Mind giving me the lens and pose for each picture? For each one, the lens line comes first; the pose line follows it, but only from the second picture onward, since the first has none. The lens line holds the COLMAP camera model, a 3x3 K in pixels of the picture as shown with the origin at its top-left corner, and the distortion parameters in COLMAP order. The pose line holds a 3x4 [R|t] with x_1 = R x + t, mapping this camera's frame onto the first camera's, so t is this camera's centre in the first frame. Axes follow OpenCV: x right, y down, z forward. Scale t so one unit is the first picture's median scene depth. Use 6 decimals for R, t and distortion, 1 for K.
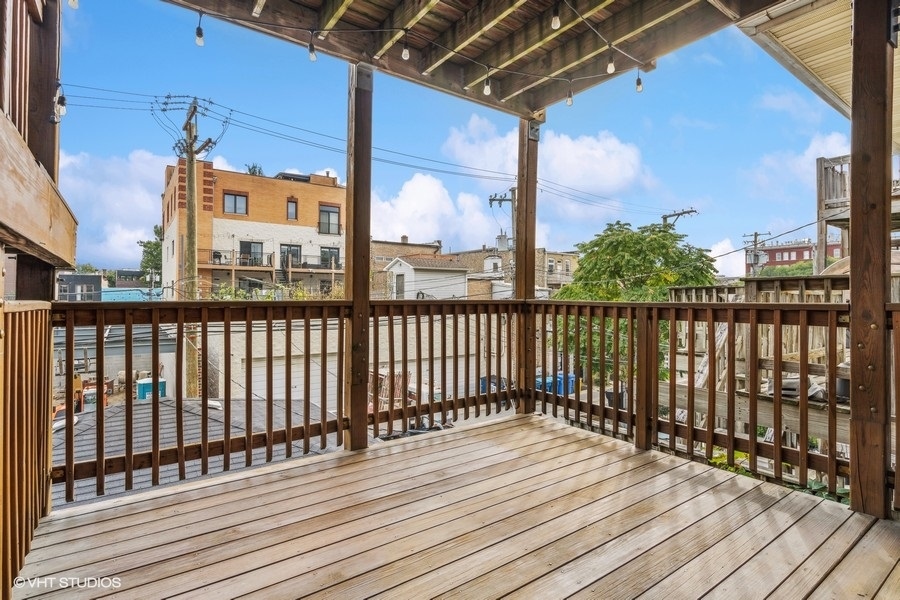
lens RADIAL K [[444.7, 0, 449.8], [0, 444.7, 298.1], [0, 0, 1]] dist [-0.000576, -0.000692]
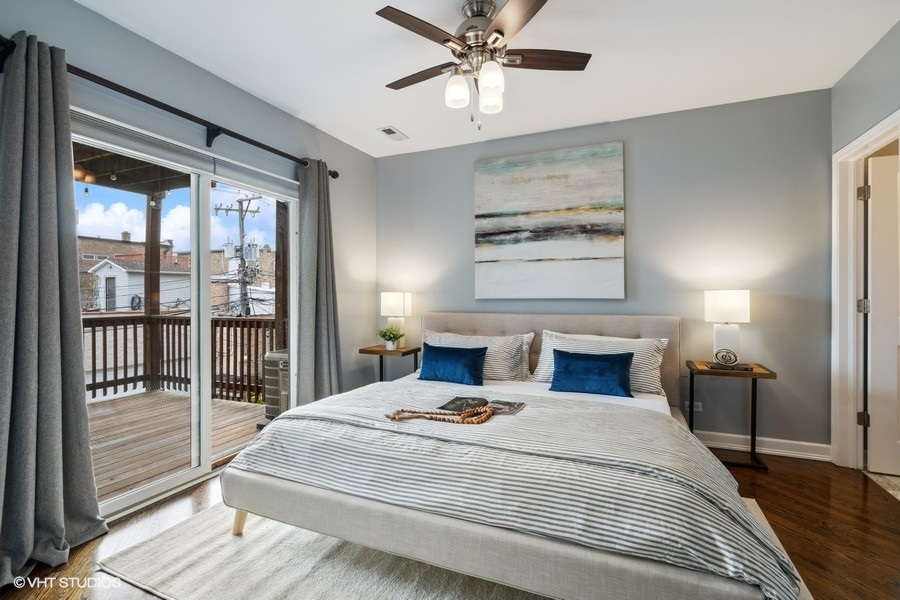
lens RADIAL K [[427.1, 0, 444.8], [0, 427.1, 296.4], [0, 0, 1]] dist [-0.001721, 0.000566]
pose [[0.870847, -0.007233, 0.491501, 0.062742], [0.007023, 0.999973, 0.002272, -0.010844], [-0.491504, 0.001473, 0.870874, -0.146184]]
